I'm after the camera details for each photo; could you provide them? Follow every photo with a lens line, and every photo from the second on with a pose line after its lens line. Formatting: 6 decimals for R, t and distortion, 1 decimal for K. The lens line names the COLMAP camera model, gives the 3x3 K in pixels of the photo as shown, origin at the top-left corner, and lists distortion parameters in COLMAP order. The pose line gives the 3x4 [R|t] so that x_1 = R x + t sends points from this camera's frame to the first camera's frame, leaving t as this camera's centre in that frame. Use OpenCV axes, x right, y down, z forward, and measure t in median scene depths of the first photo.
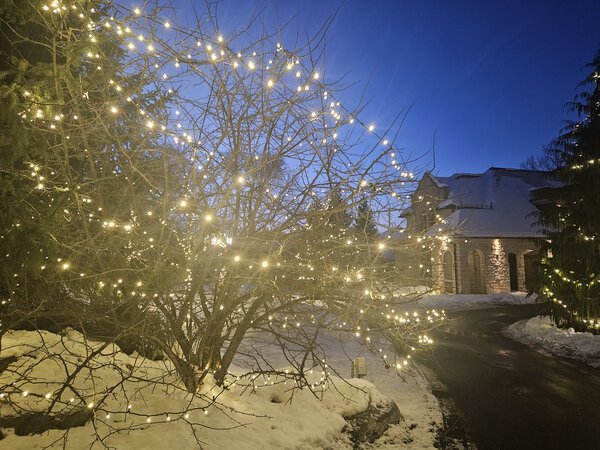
lens RADIAL K [[435.1, 0, 291.1], [0, 435.1, 226.6], [0, 0, 1]] dist [0.003707, 0.004349]
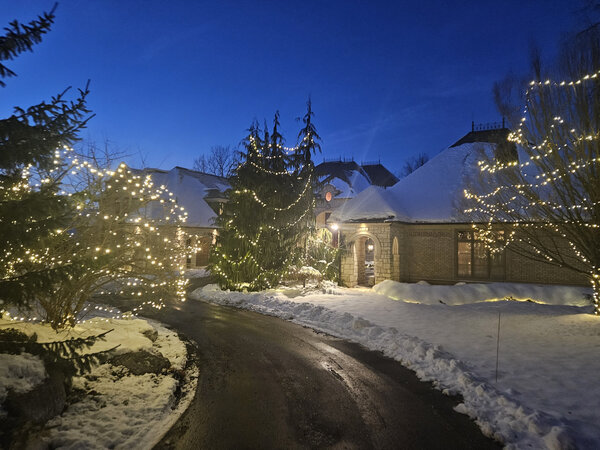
lens RADIAL K [[435.1, 0, 291.1], [0, 435.1, 226.6], [0, 0, 1]] dist [0.003707, 0.004349]
pose [[0.750816, 0.045625, 0.658934, -0.267452], [-0.076962, 0.996859, 0.018669, -0.053476], [-0.656013, -0.064730, 0.751969, -0.369000]]
